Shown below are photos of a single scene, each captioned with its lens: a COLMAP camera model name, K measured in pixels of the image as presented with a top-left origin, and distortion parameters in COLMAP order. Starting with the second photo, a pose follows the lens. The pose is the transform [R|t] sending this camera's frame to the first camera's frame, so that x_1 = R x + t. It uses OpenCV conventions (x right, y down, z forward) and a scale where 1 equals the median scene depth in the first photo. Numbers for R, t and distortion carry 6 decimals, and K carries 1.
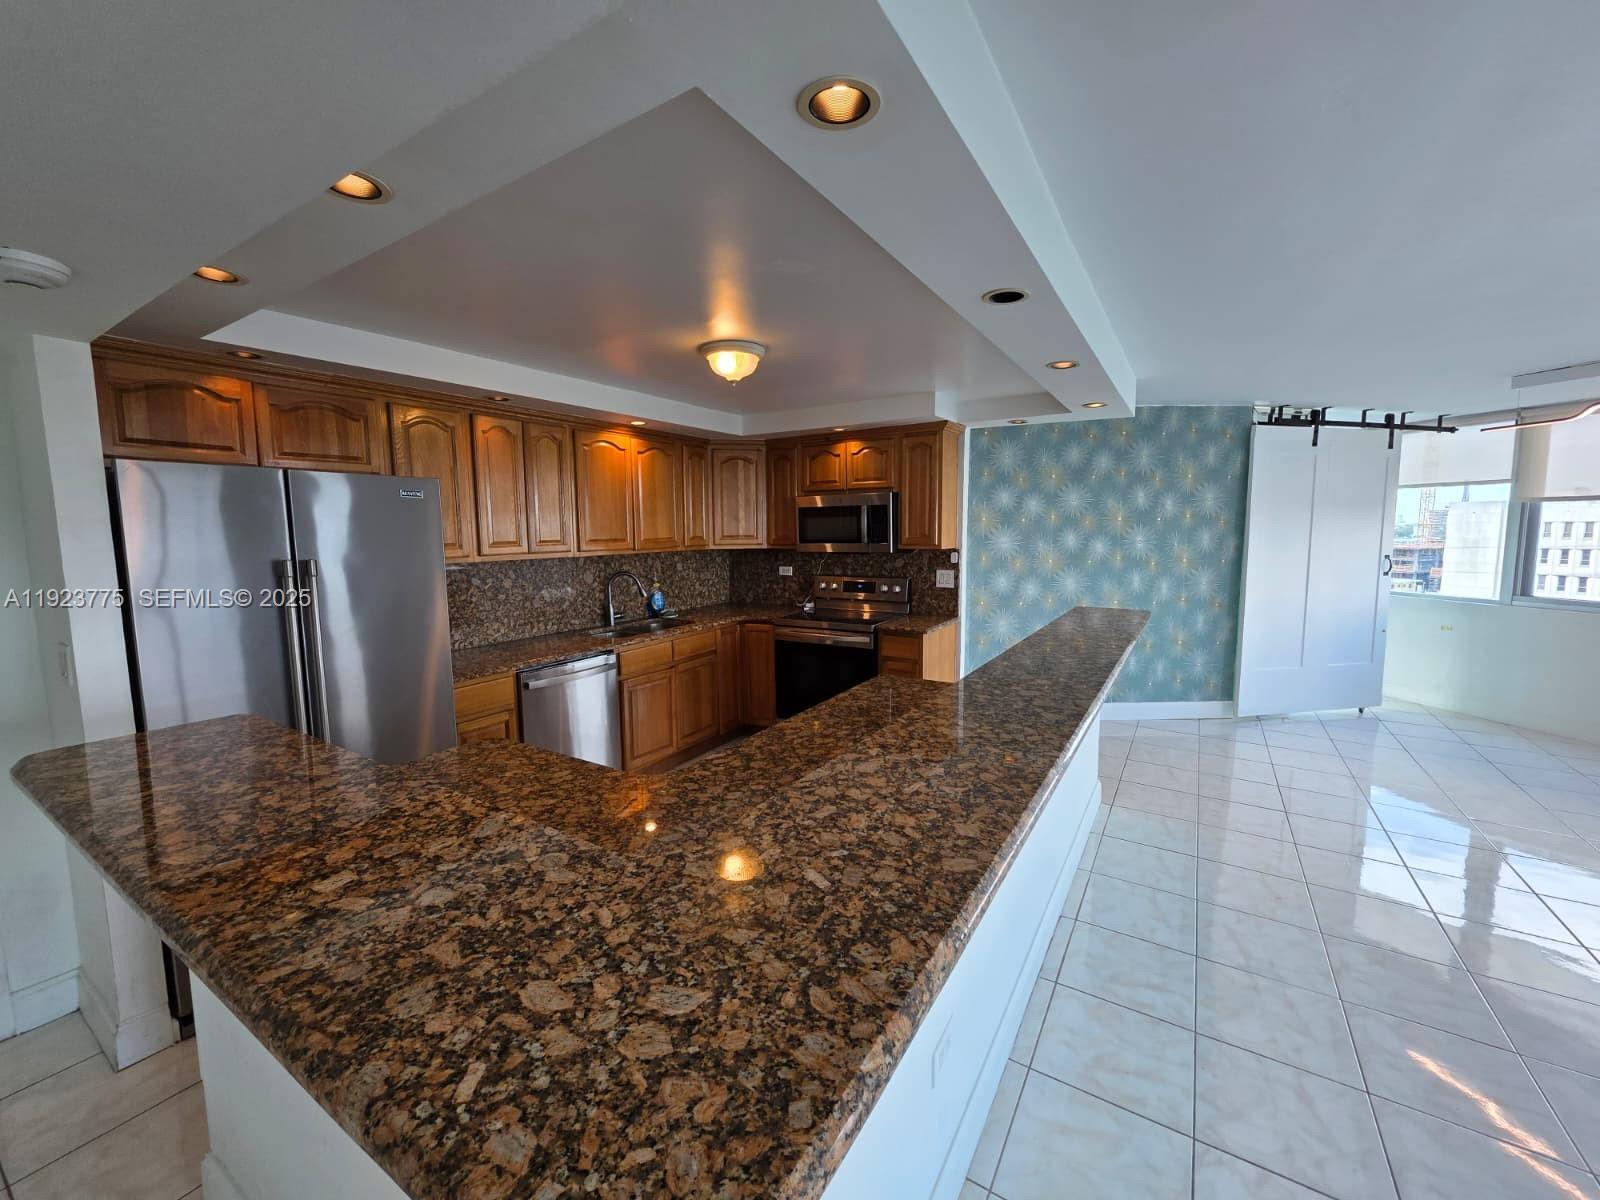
lens RADIAL K [[641.1, 0, 801.5], [0, 641.1, 594.3], [0, 0, 1]] dist [-0.001171, 0.000053]
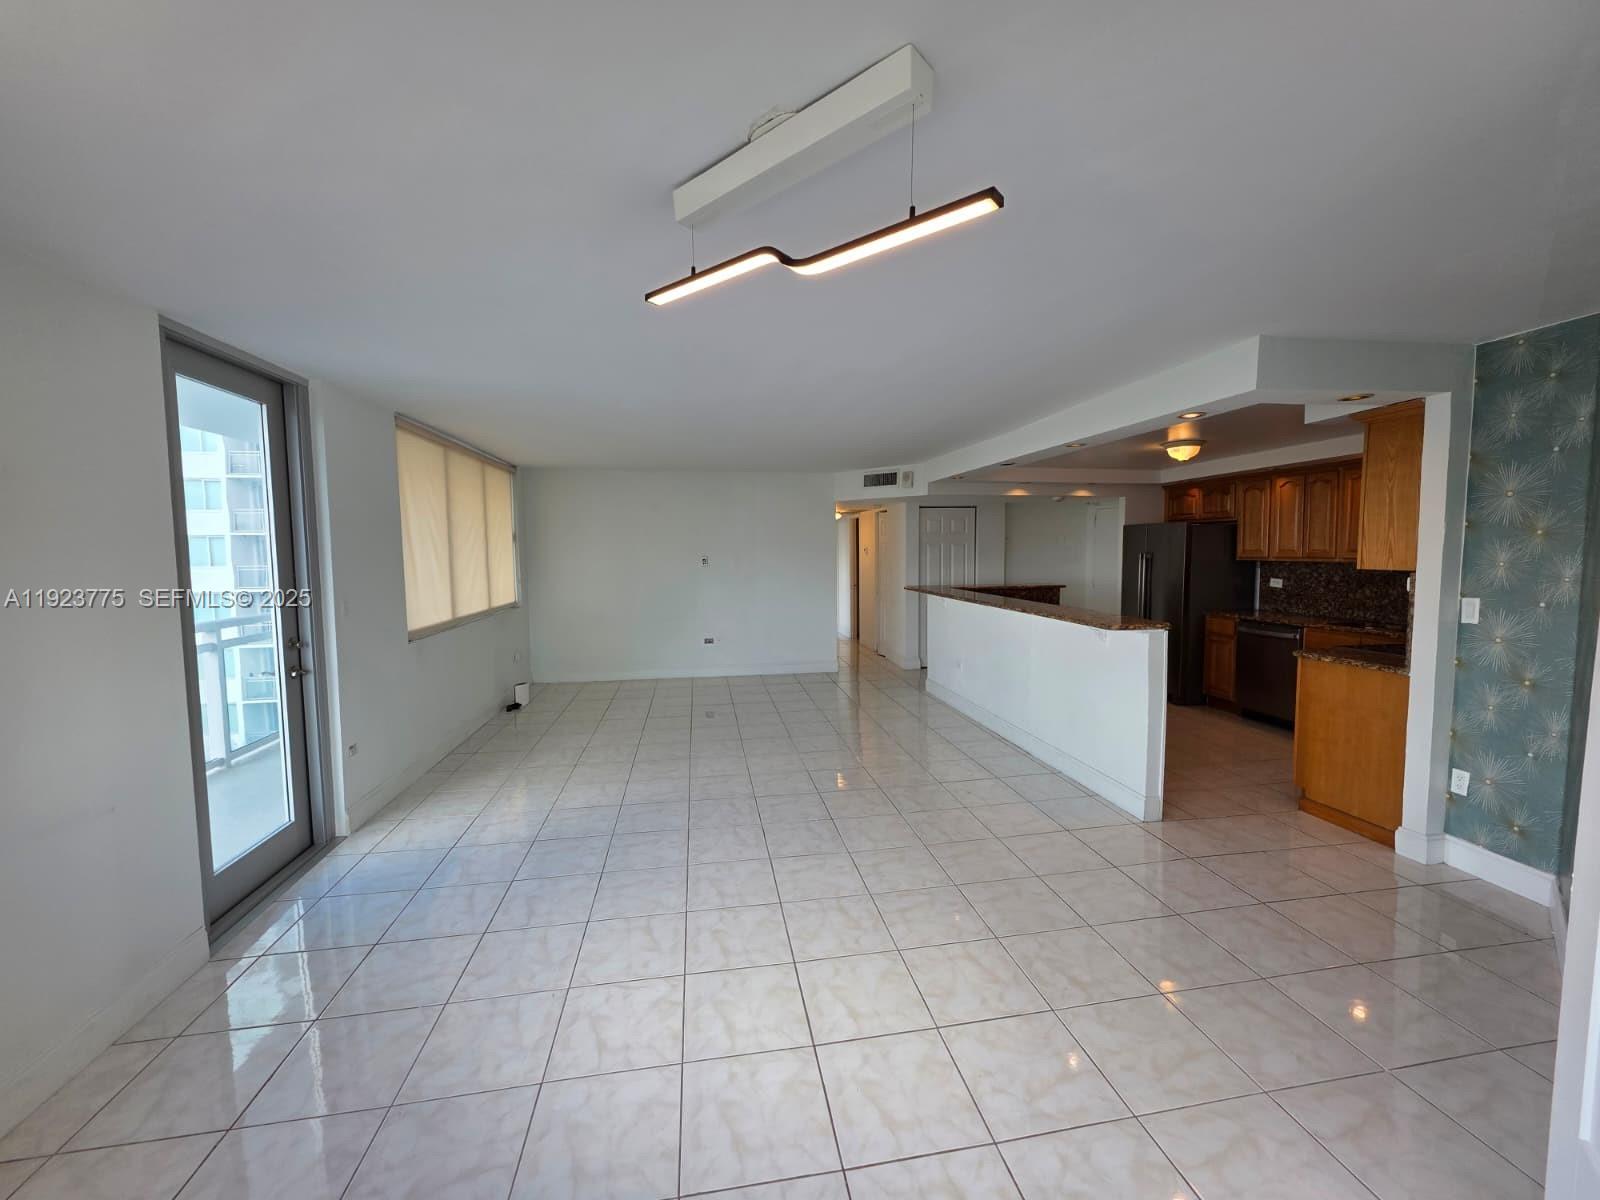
lens RADIAL K [[641.1, 0, 801.5], [0, 641.1, 594.3], [0, 0, 1]] dist [-0.001171, 0.000053]
pose [[-0.748462, 0.061100, -0.660357, 1.234851], [-0.053195, 0.987007, 0.151615, -0.118842], [0.661040, 0.148606, -0.735488, 1.092814]]
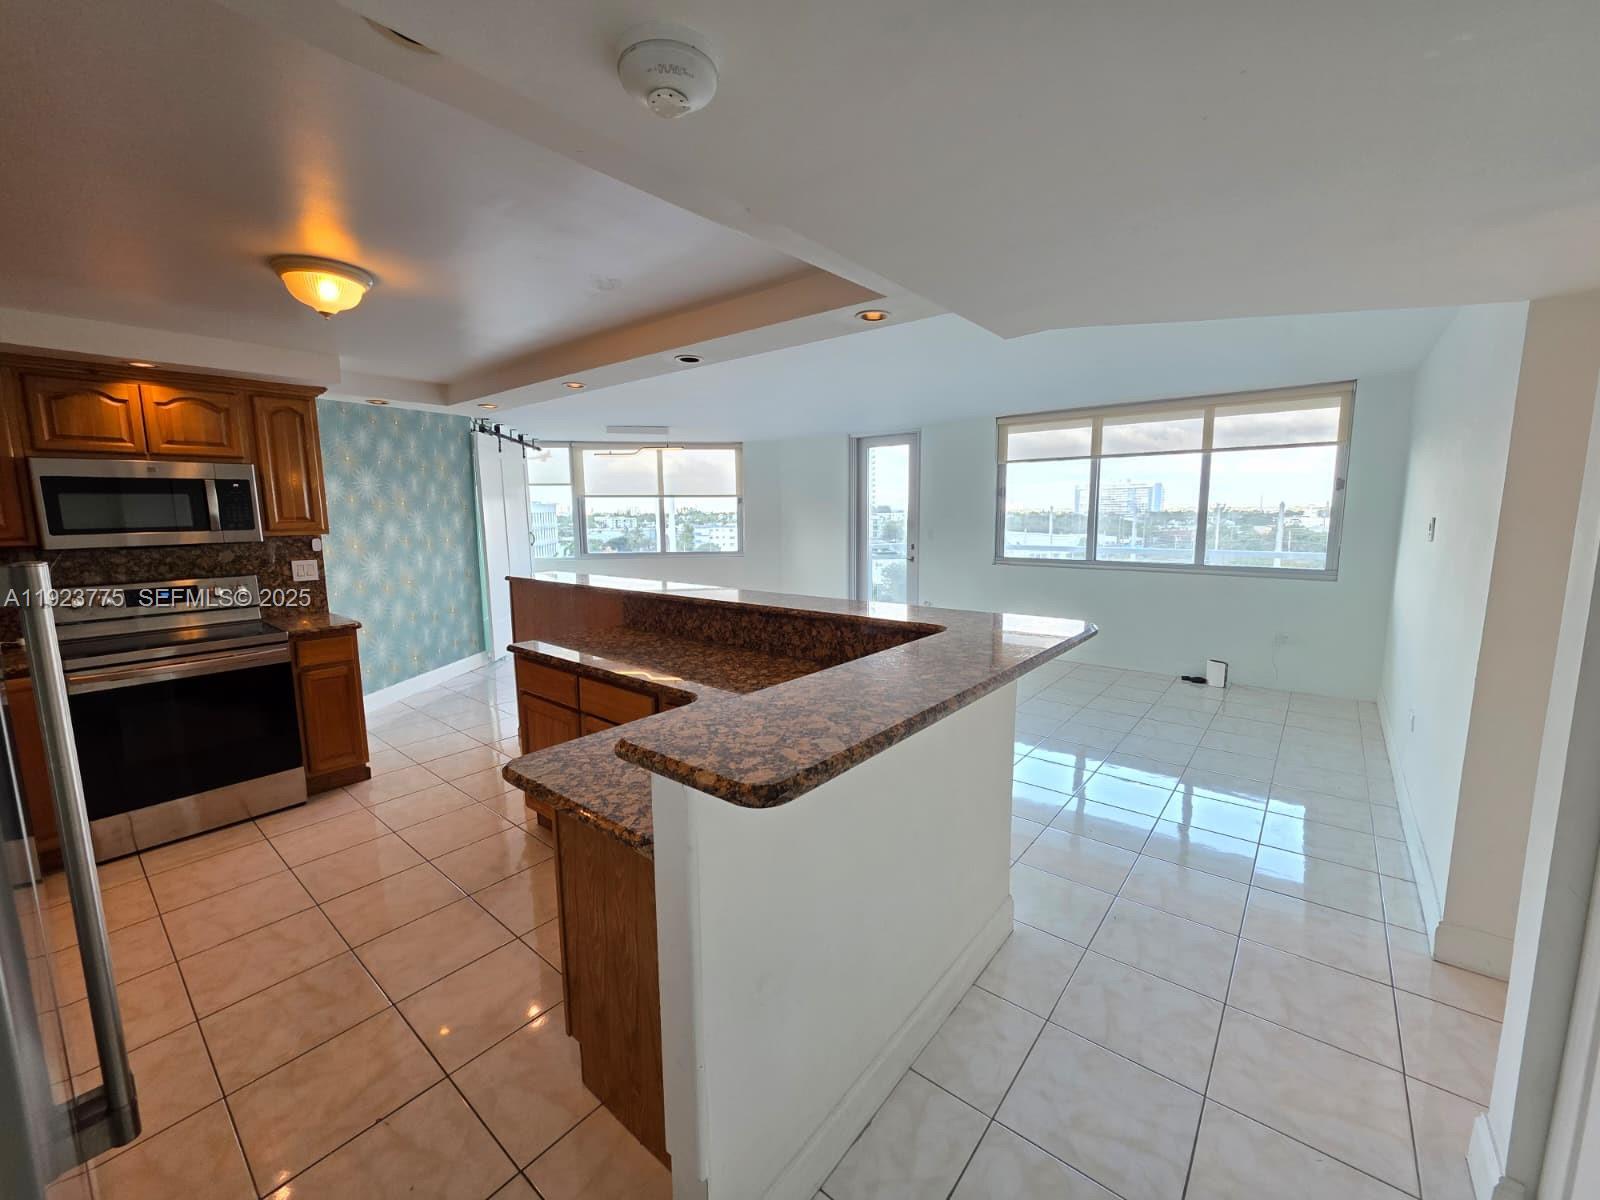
lens RADIAL K [[641.1, 0, 801.5], [0, 641.1, 594.3], [0, 0, 1]] dist [-0.001171, 0.000053]
pose [[0.129757, -0.122710, 0.983923, -0.545698], [0.111675, 0.987807, 0.108467, -0.011952], [-0.985237, 0.095806, 0.141879, 0.236686]]
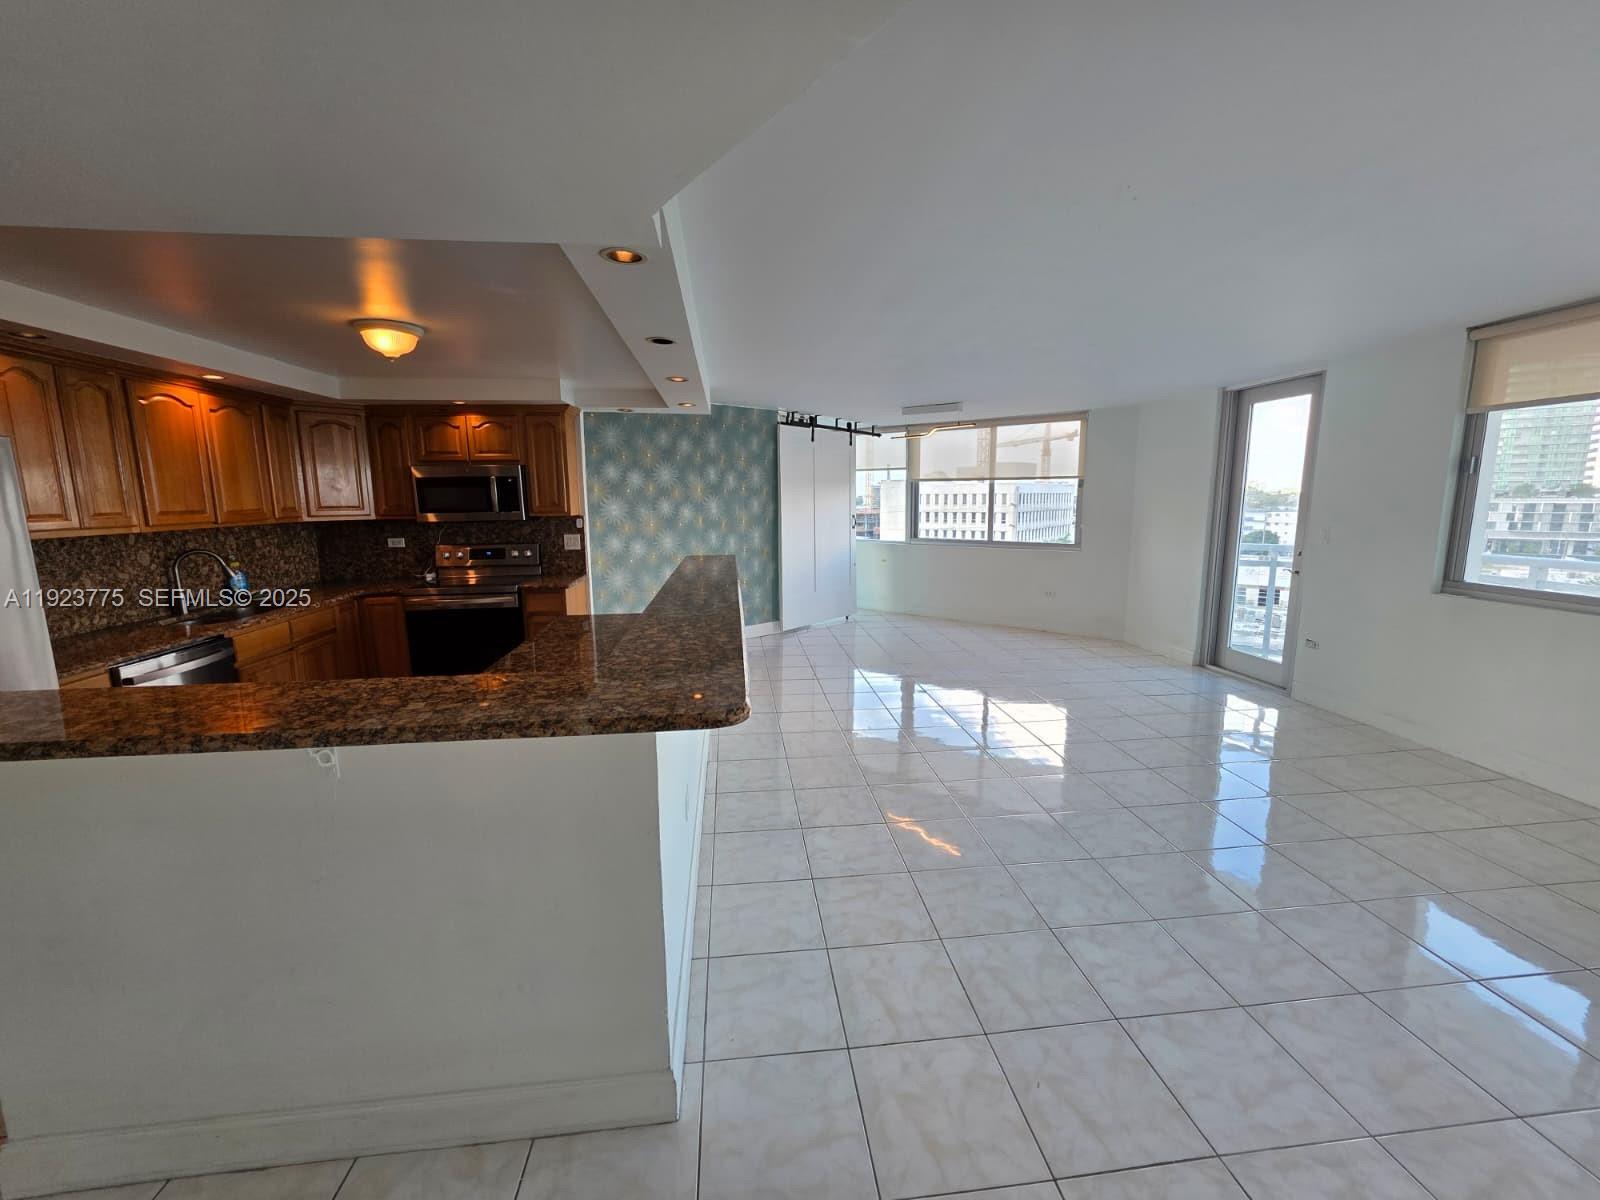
lens RADIAL K [[641.1, 0, 801.5], [0, 641.1, 594.3], [0, 0, 1]] dist [-0.001171, 0.000053]
pose [[0.786522, -0.093649, 0.610420, -0.168080], [0.067016, 0.995541, 0.066383, 0.021156], [-0.613915, -0.011304, 0.789291, -0.167551]]
